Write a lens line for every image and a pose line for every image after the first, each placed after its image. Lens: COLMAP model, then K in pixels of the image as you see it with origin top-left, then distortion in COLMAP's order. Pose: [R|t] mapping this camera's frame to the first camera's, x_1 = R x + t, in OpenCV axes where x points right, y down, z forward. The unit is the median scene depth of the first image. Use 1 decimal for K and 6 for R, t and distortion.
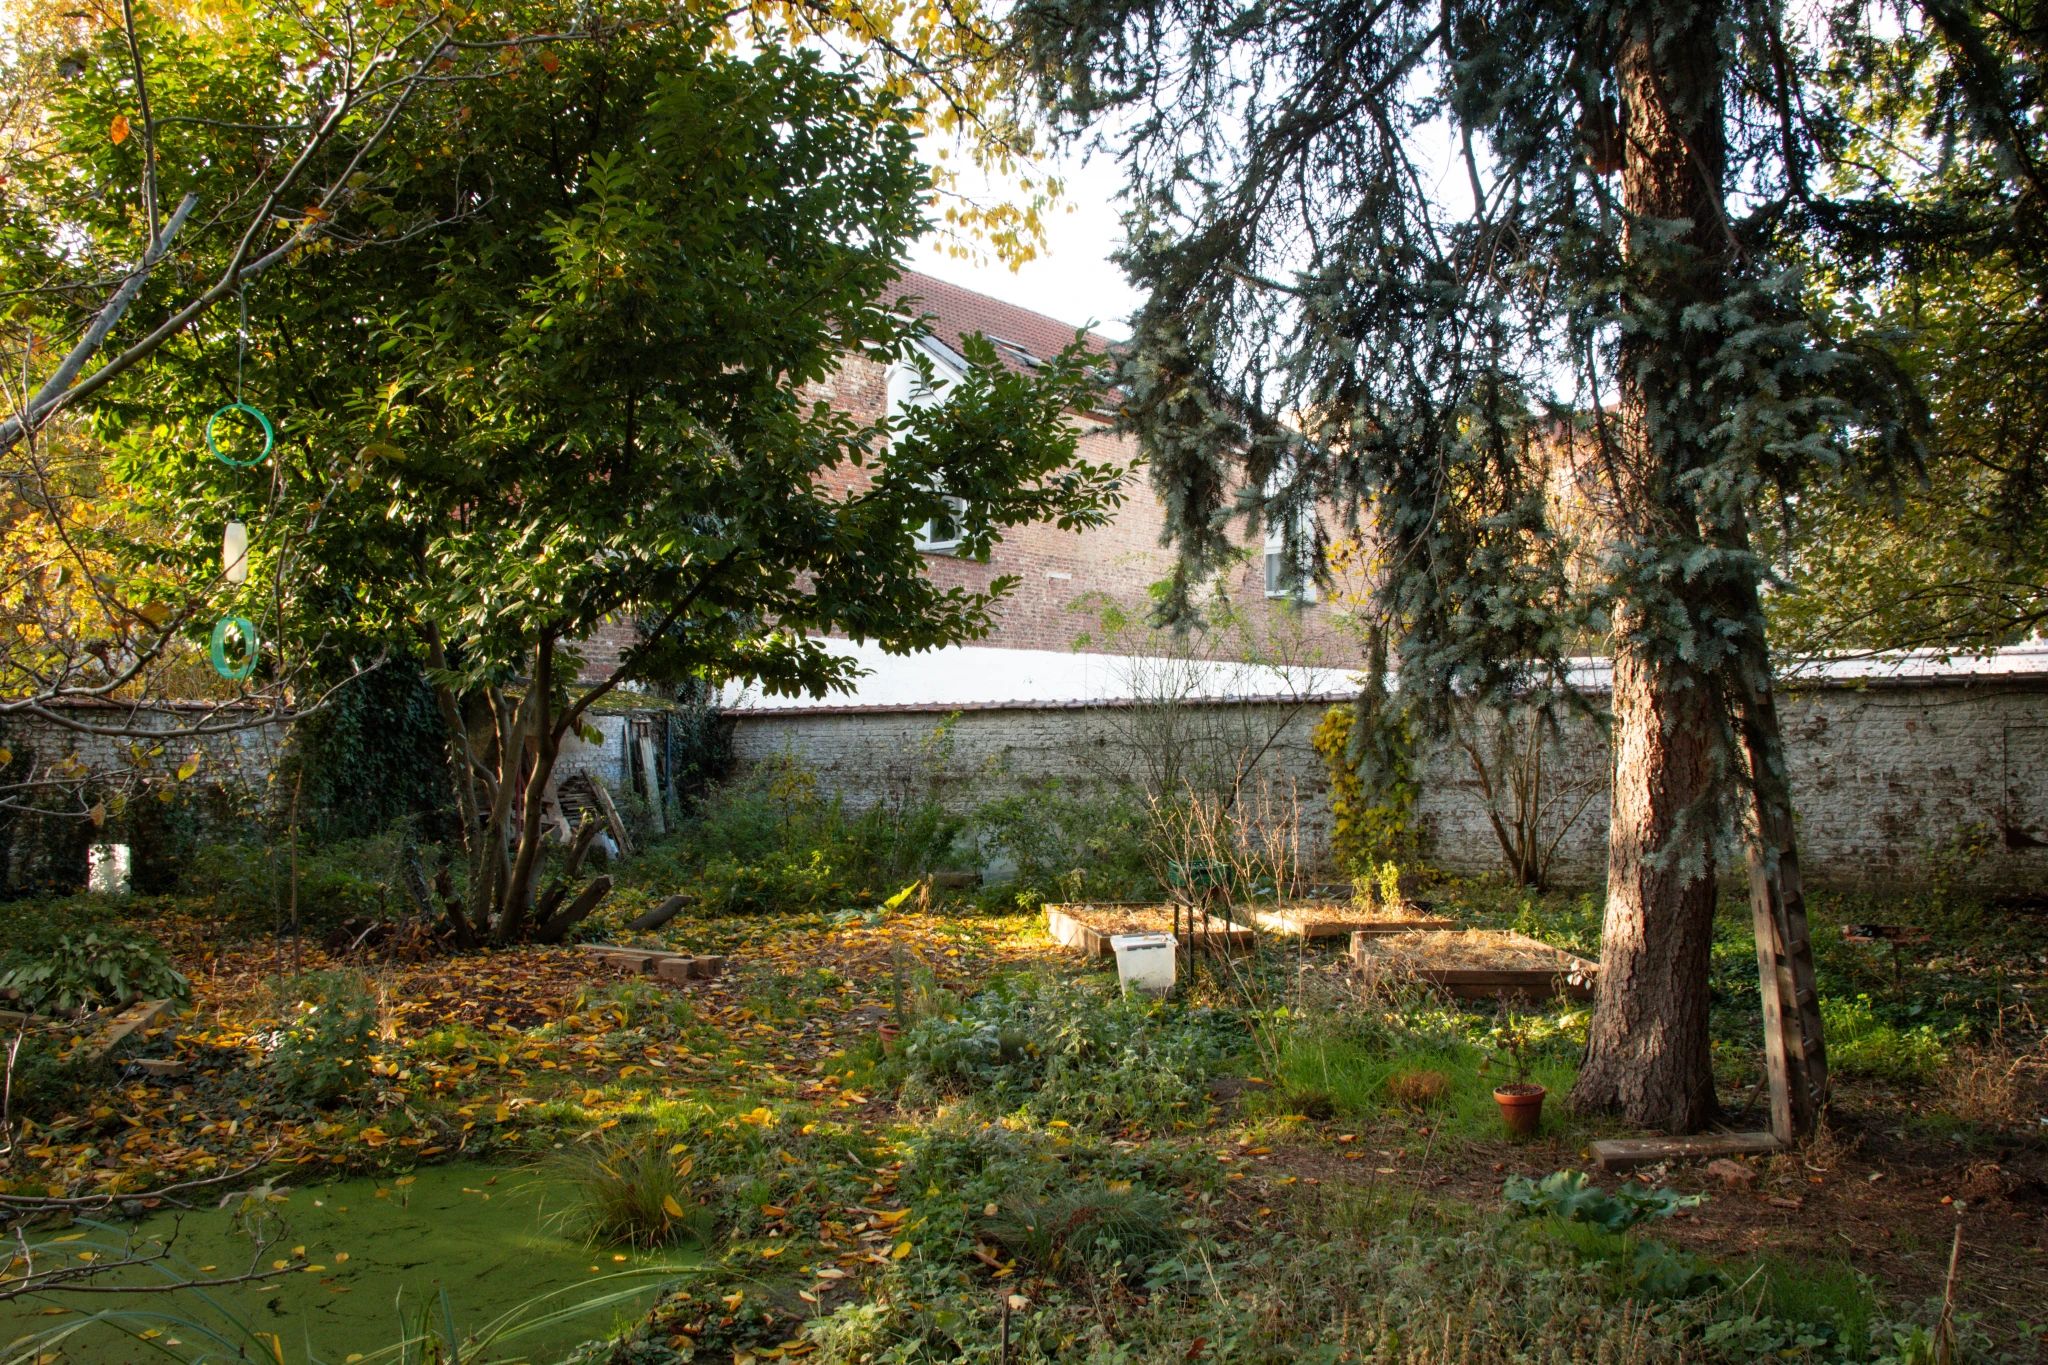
lens RADIAL K [[1662.2, 0, 1029.4], [0, 1662.2, 746.1], [0, 0, 1]] dist [-0.103298, 0.079424]
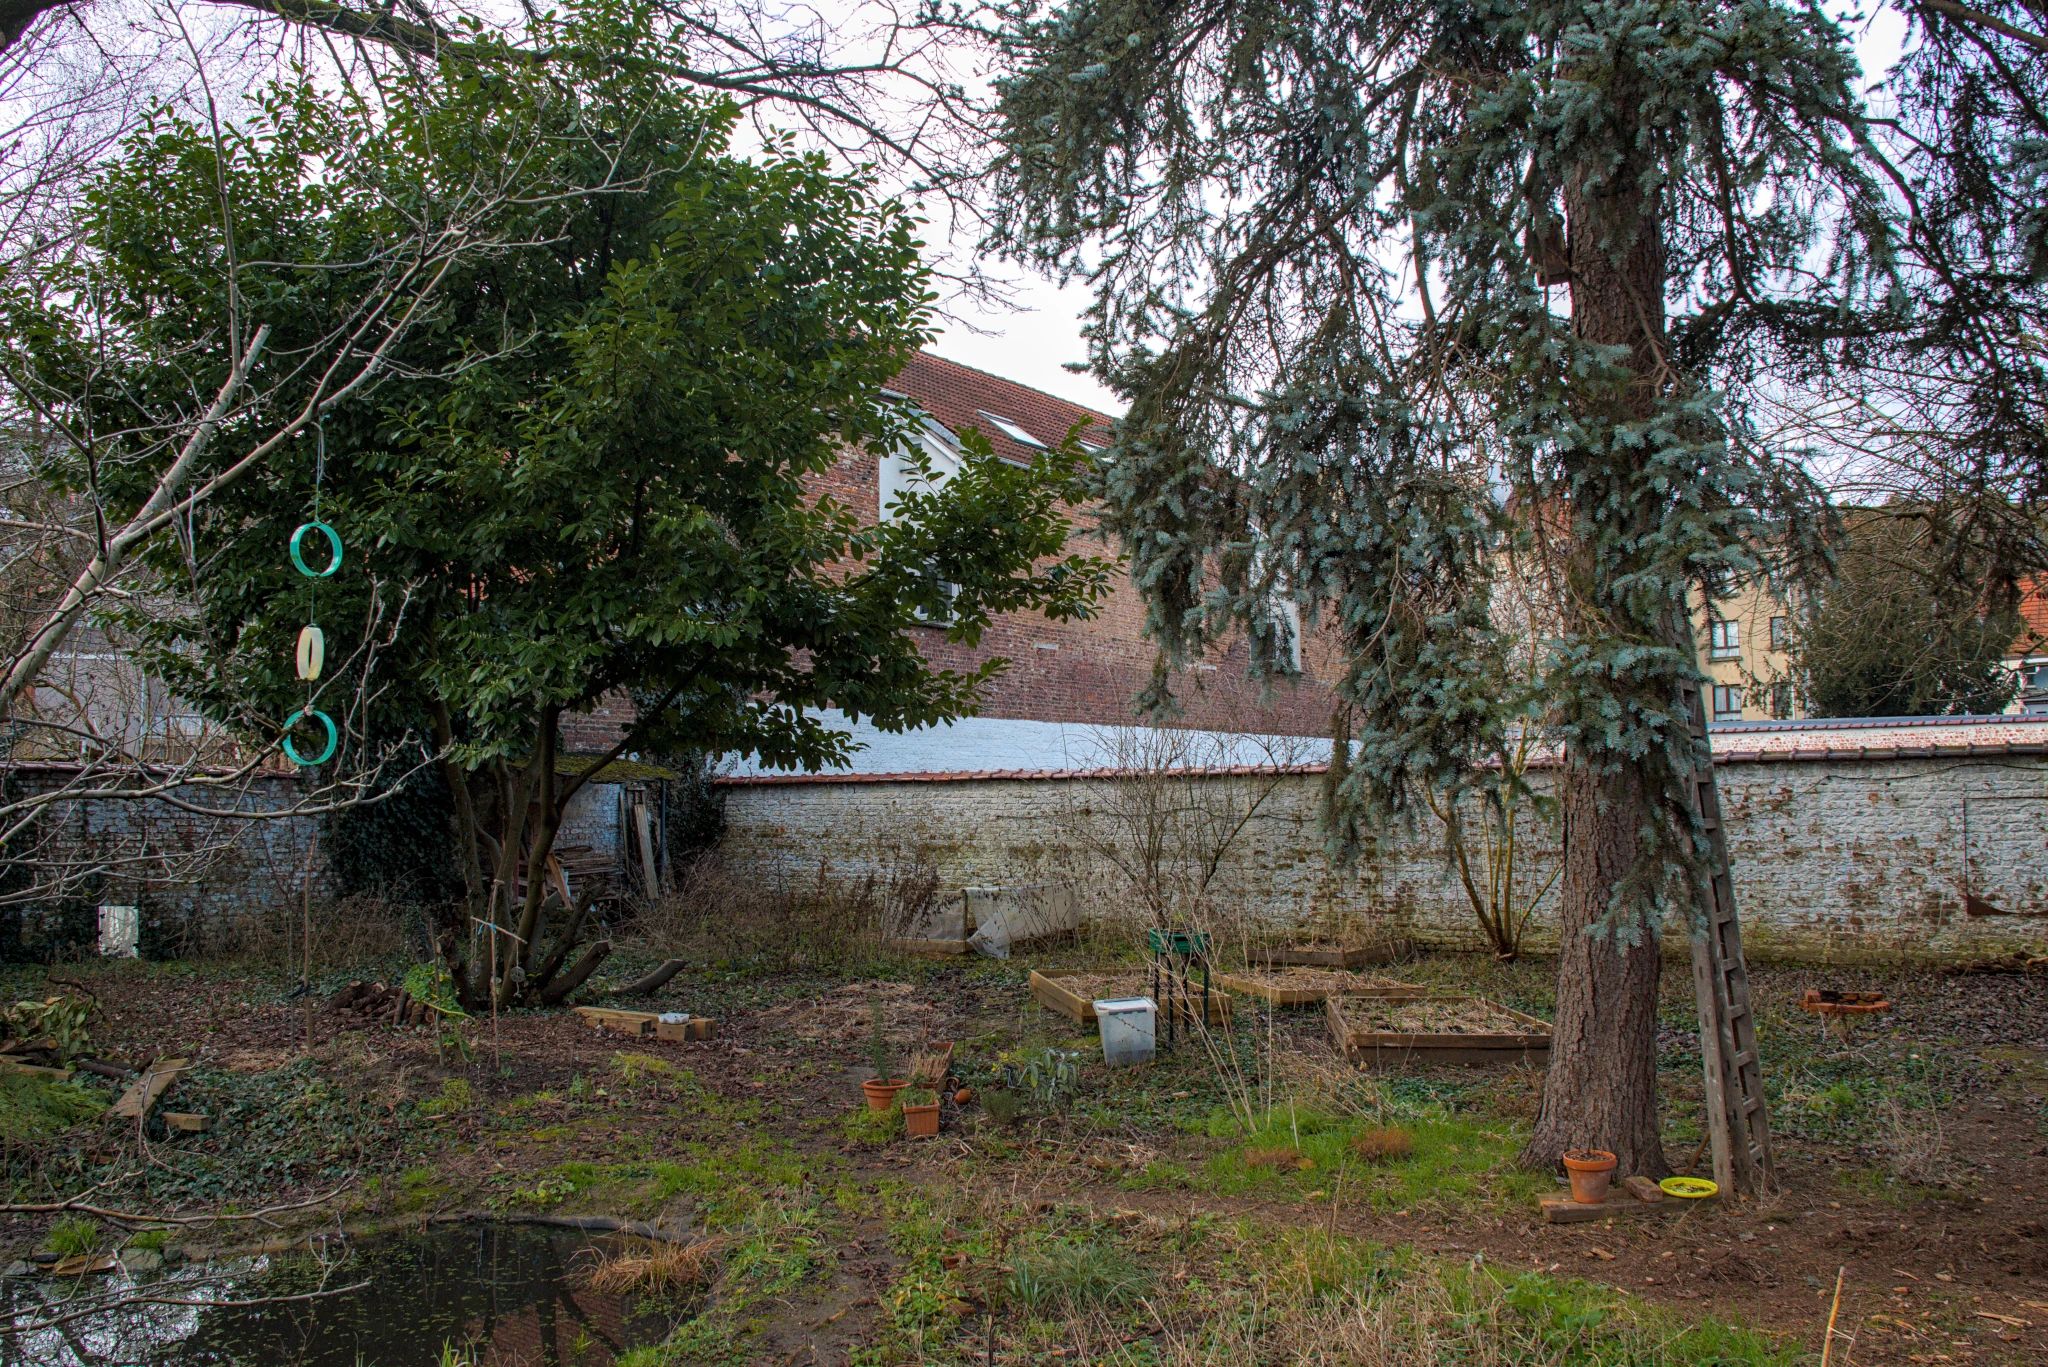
lens RADIAL K [[1864.8, 0, 1024.0], [0, 1864.8, 717.4], [0, 0, 1]] dist [-0.096235, 0.008885]
pose [[0.999993, 0.002651, 0.002674, 0.001619], [-0.002541, 0.999179, -0.040441, -0.016555], [-0.002779, 0.040434, 0.999178, -0.177826]]
